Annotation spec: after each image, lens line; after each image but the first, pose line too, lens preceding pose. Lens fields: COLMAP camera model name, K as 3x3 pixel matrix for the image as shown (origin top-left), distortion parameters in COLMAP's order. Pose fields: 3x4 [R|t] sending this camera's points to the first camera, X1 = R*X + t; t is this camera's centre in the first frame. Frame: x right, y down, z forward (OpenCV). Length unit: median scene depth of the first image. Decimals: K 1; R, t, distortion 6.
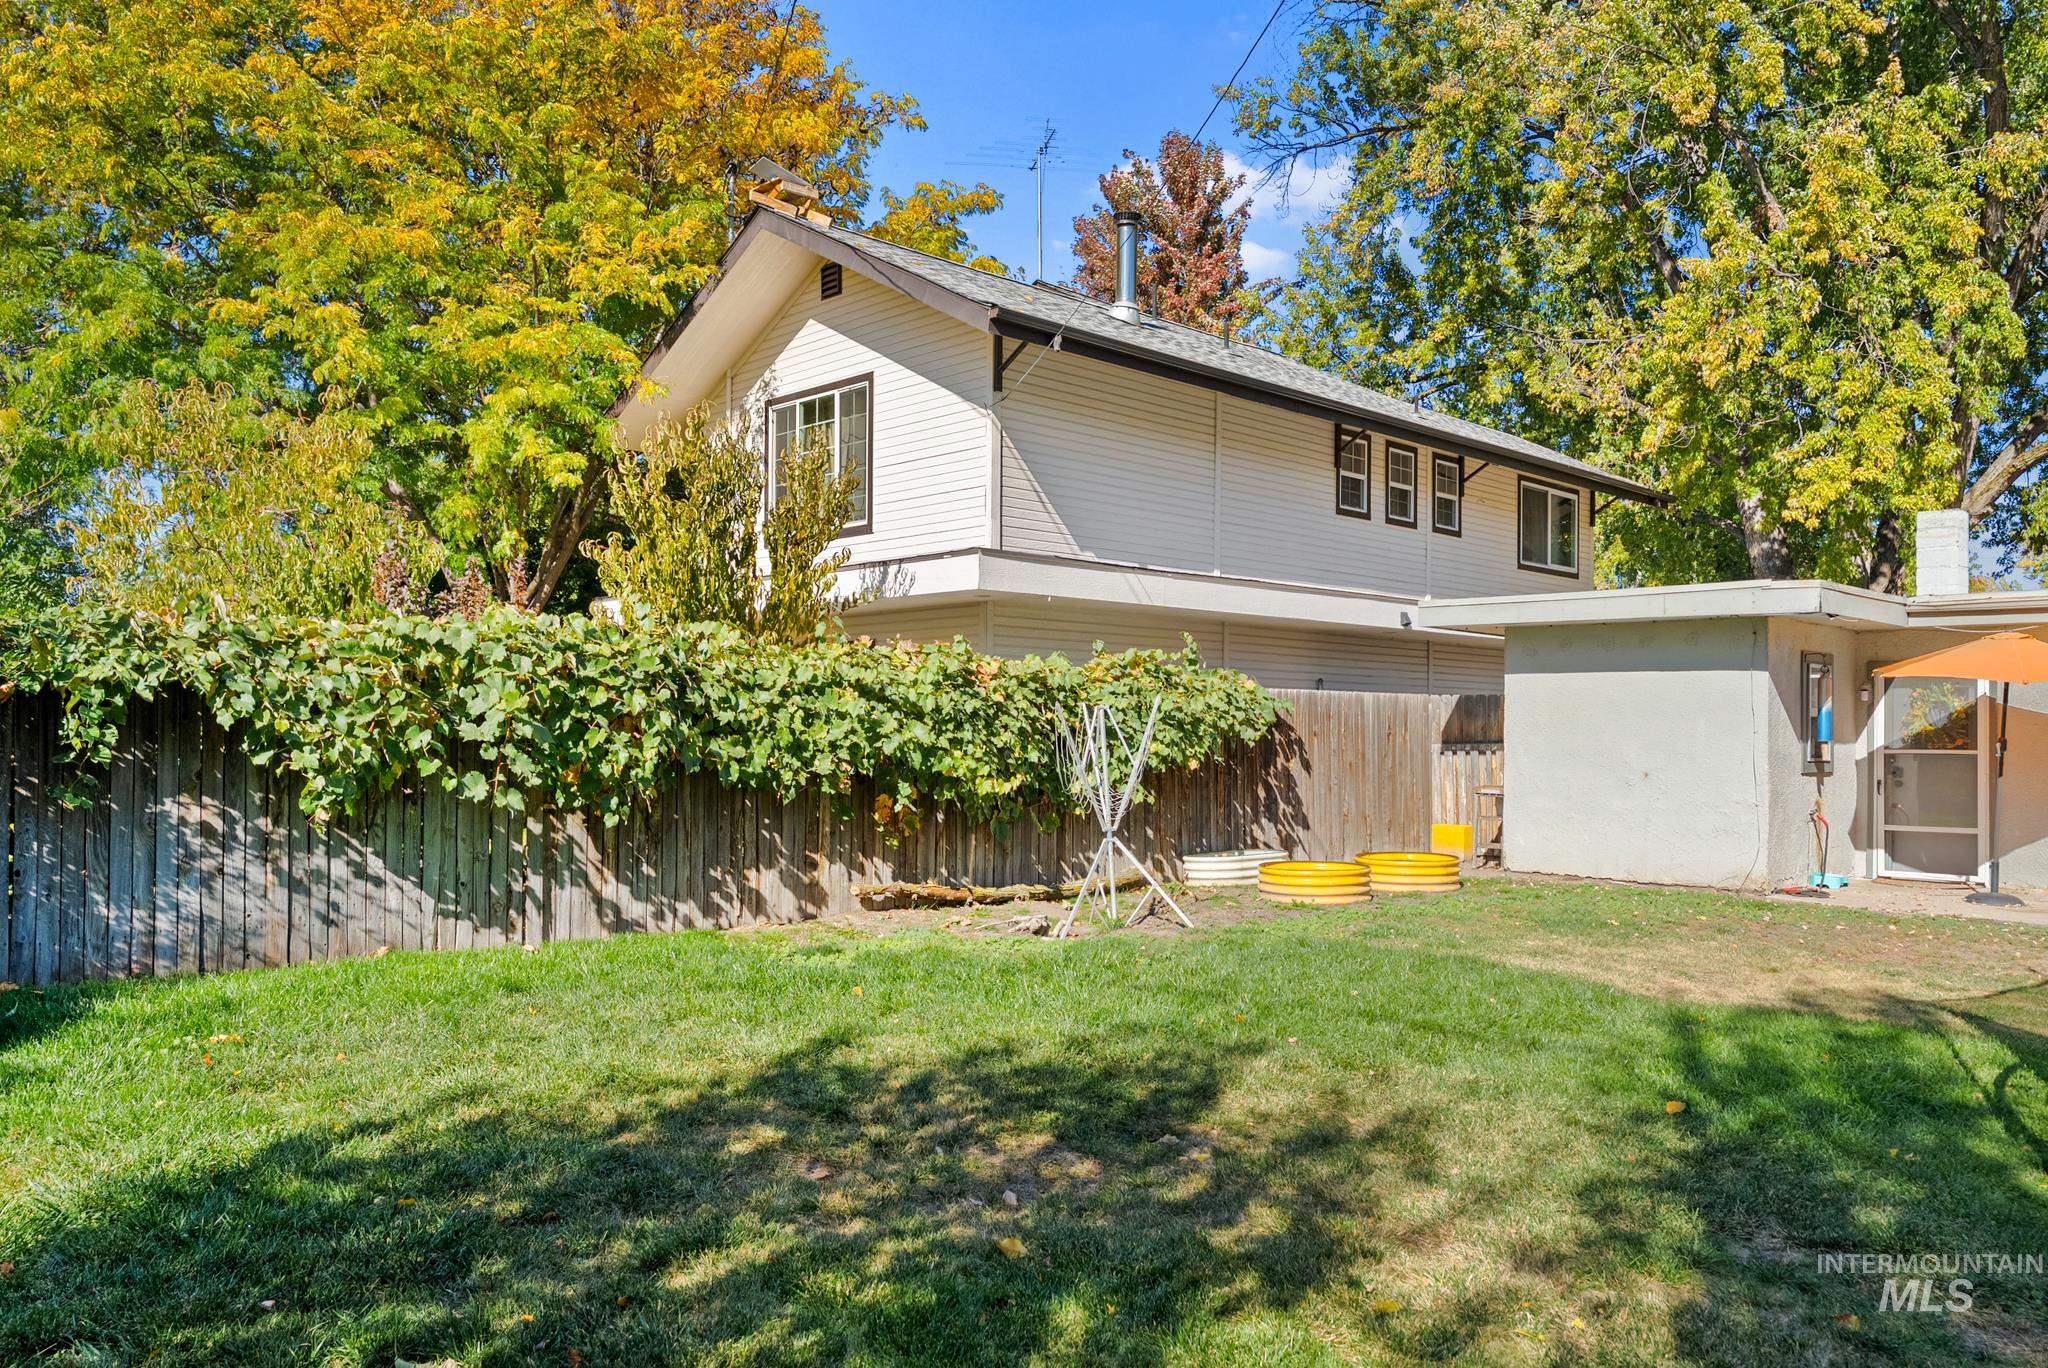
lens RADIAL K [[1401.2, 0, 1027.1], [0, 1401.2, 687.4], [0, 0, 1]] dist [-0.002403, -0.000297]
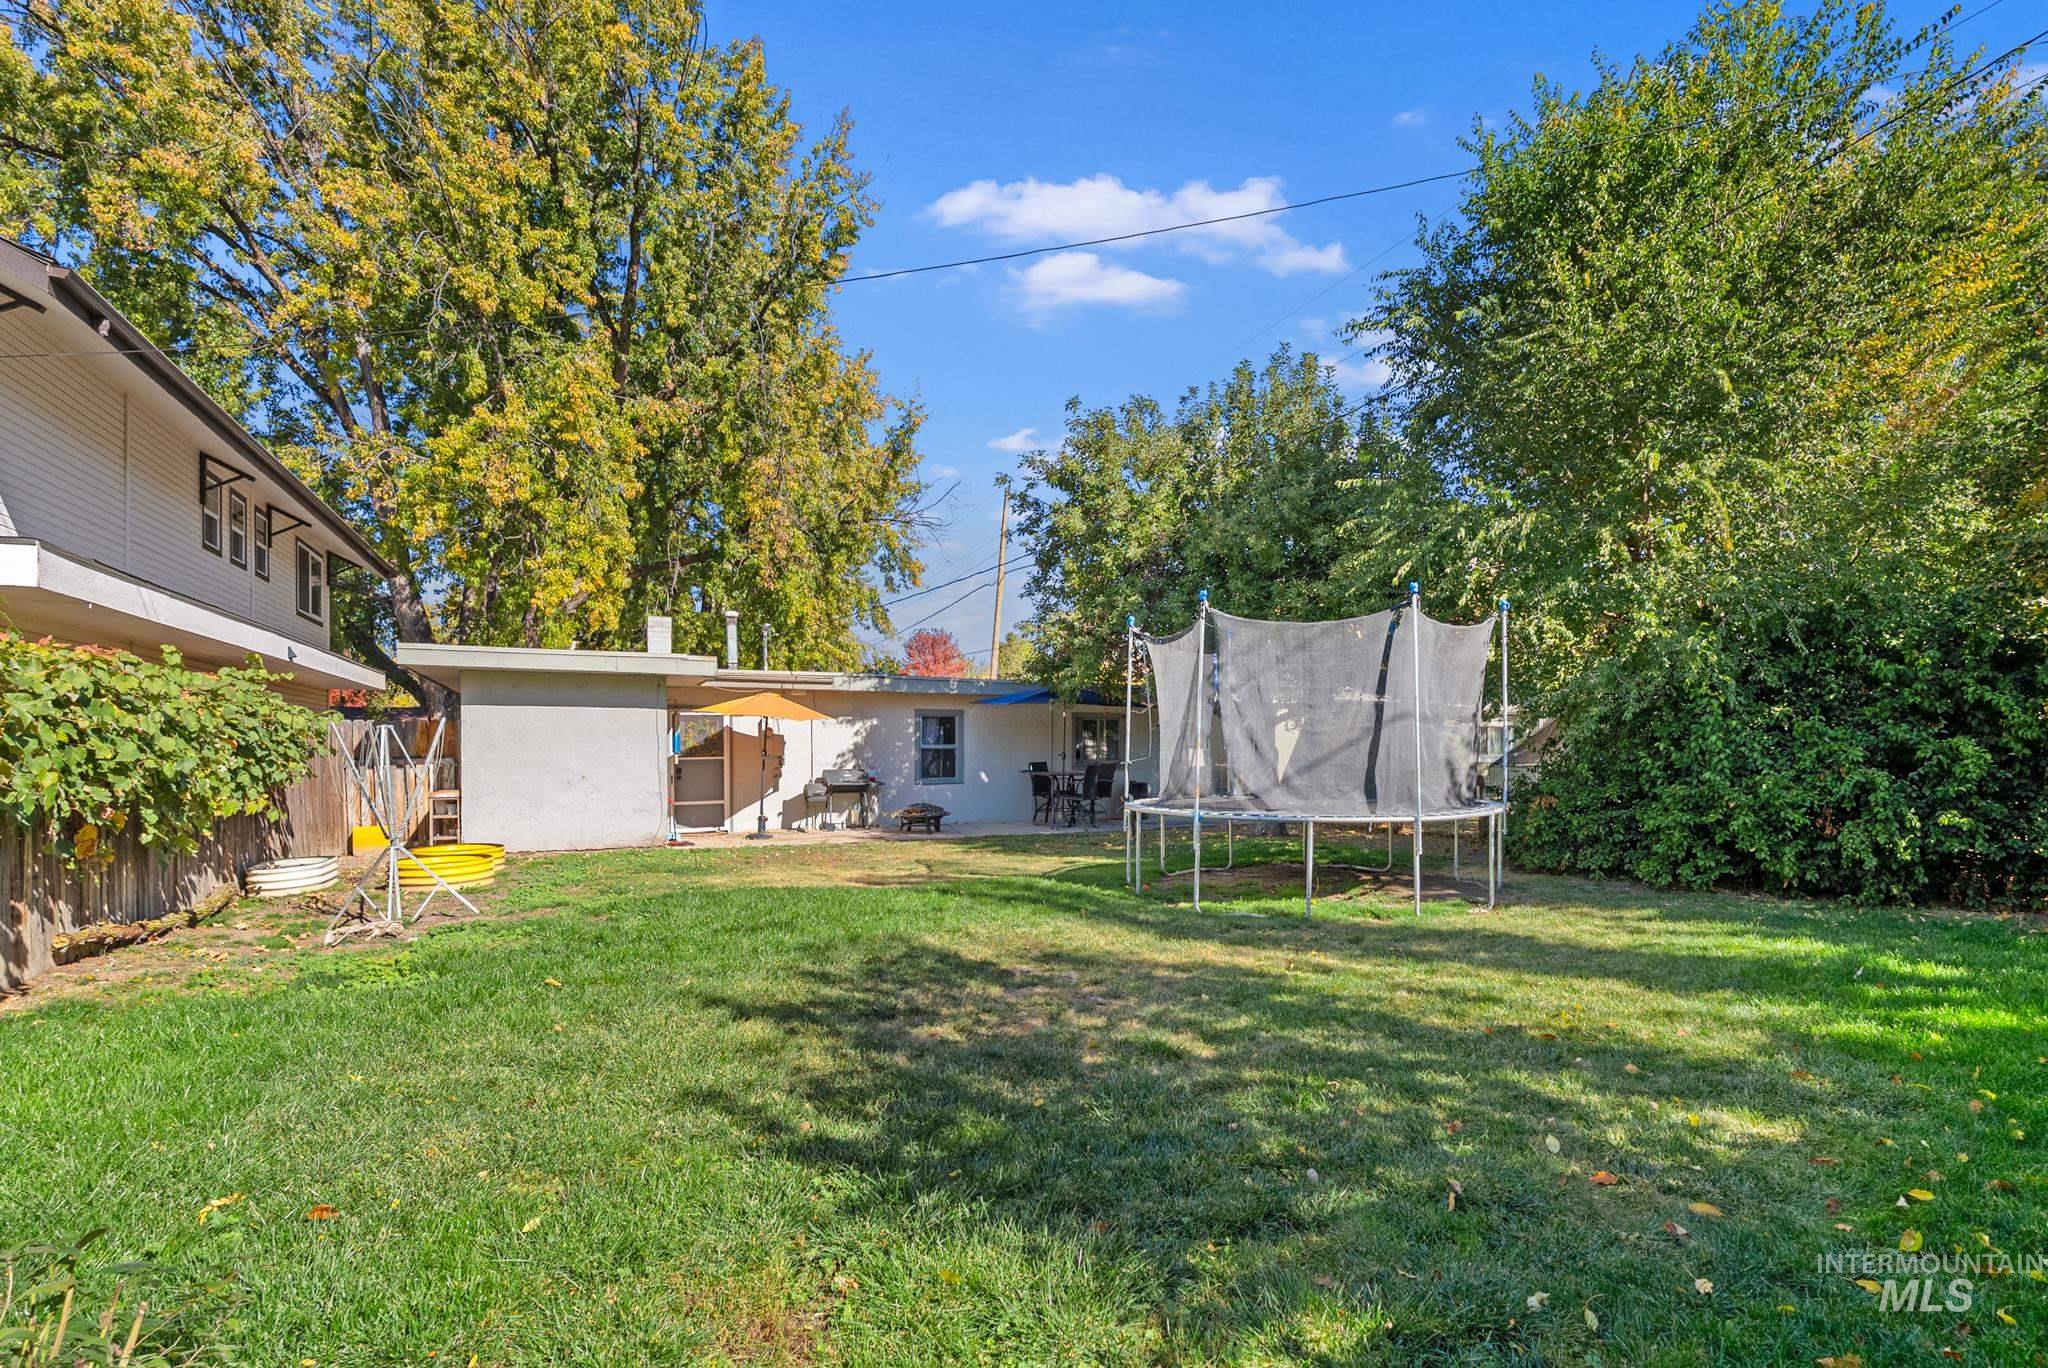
lens RADIAL K [[985.5, 0, 1027.5], [0, 985.5, 745.2], [0, 0, 1]] dist [0.000251, -0.000094]
pose [[0.333175, -0.004079, 0.942856, -0.382040], [-0.016351, 0.999815, 0.010103, 0.011235], [-0.942723, -0.018783, 0.333047, 0.216845]]
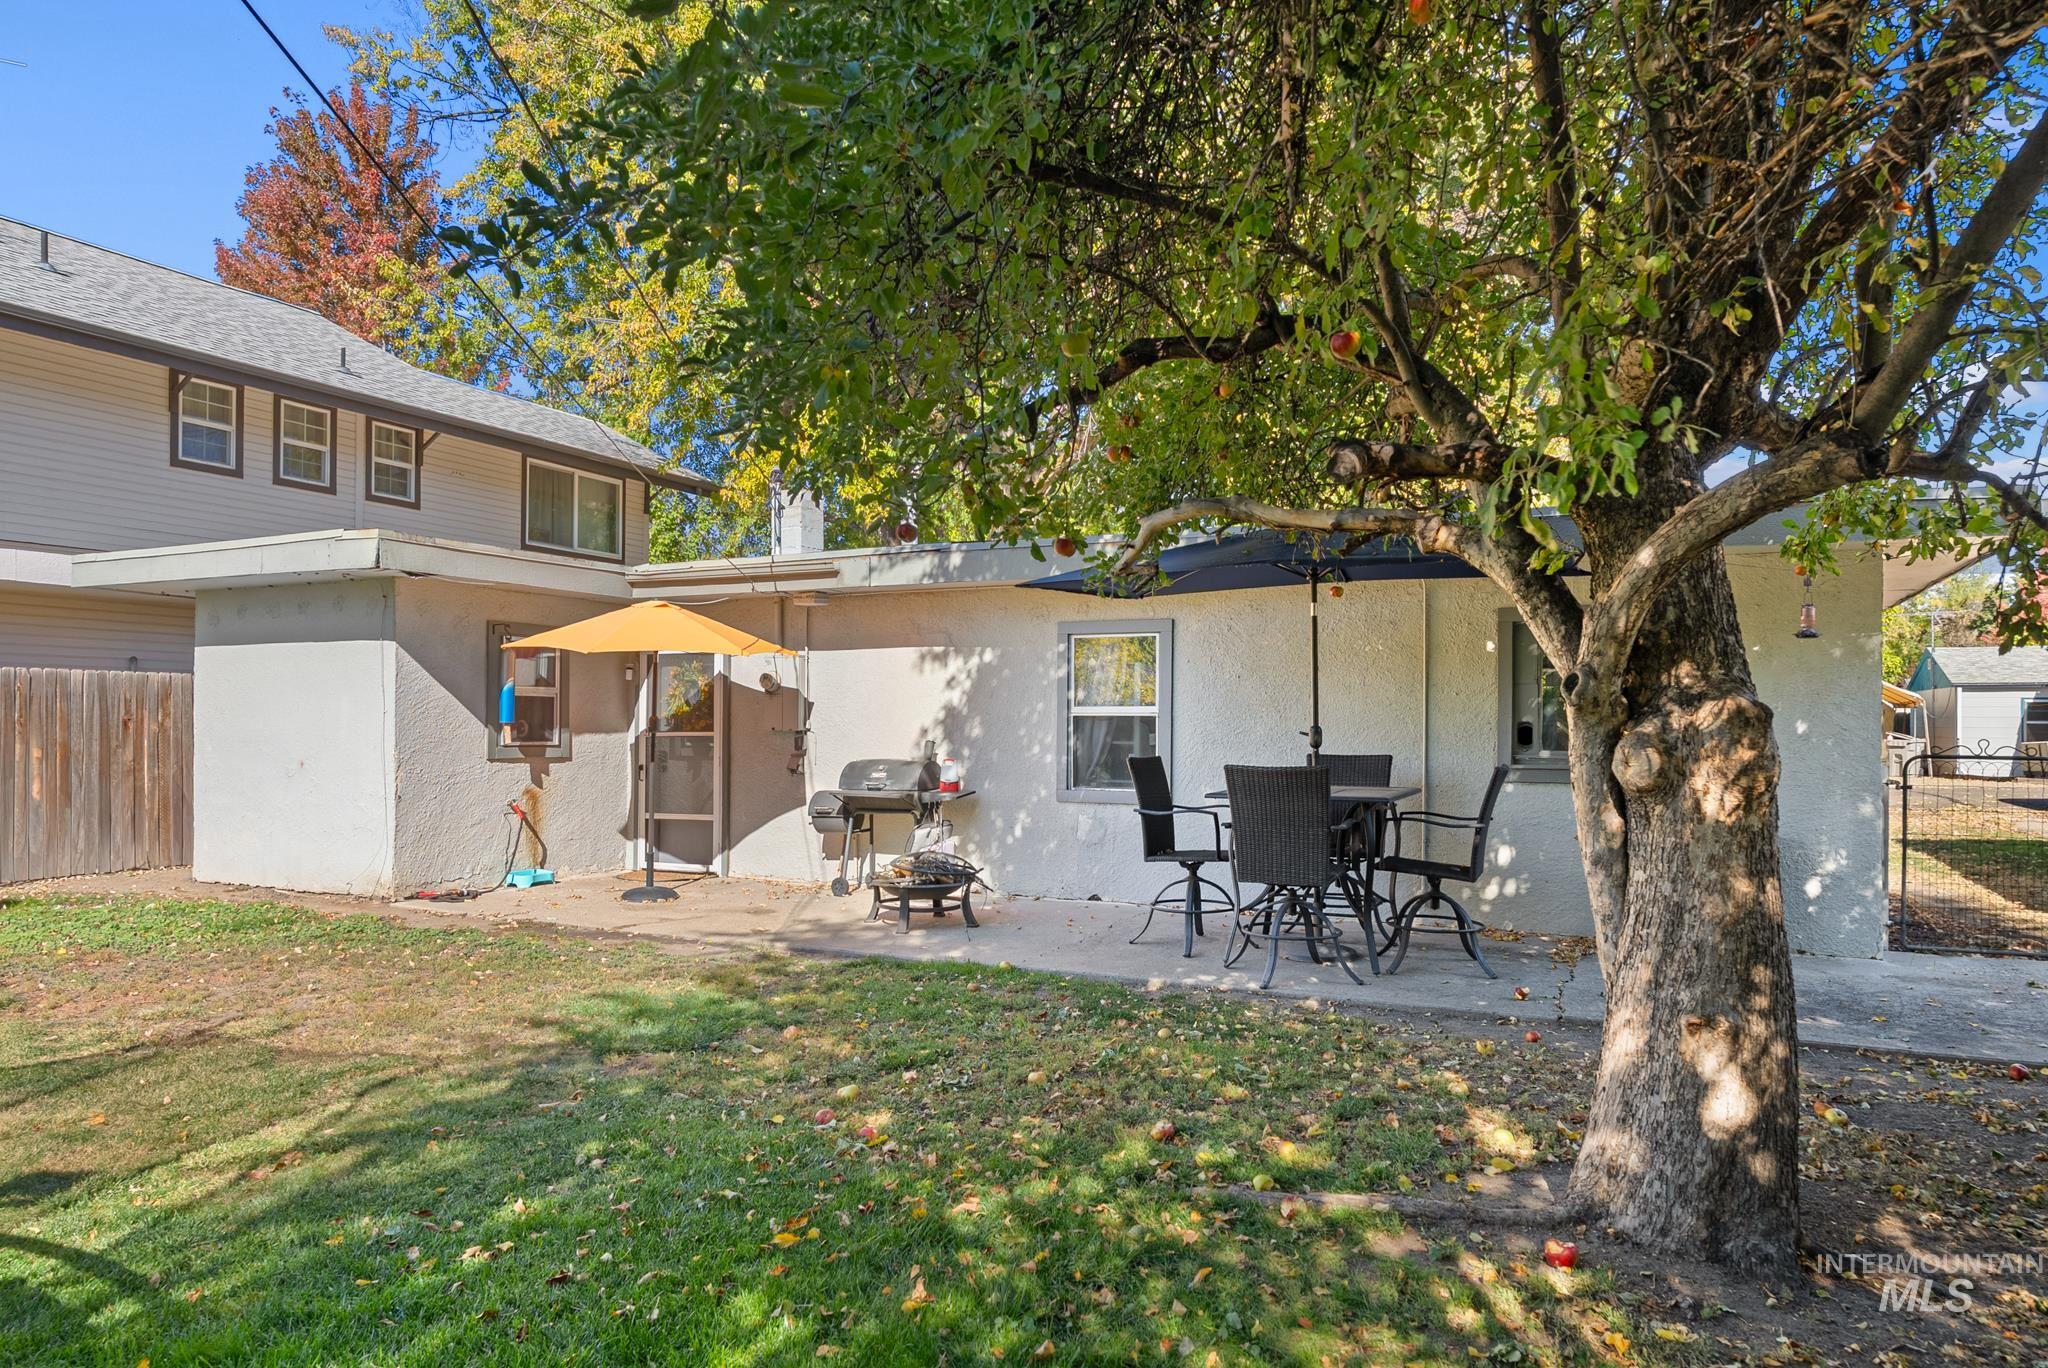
lens RADIAL K [[1232.2, 0, 1023.6], [0, 1232.2, 692.5], [0, 0, 1]] dist [-0.000440, -0.000082]
pose [[0.941368, 0.002480, 0.337372, 0.603003], [-0.002375, 0.999997, -0.000725, 0.018766], [-0.337372, -0.000119, 0.941371, 0.150678]]
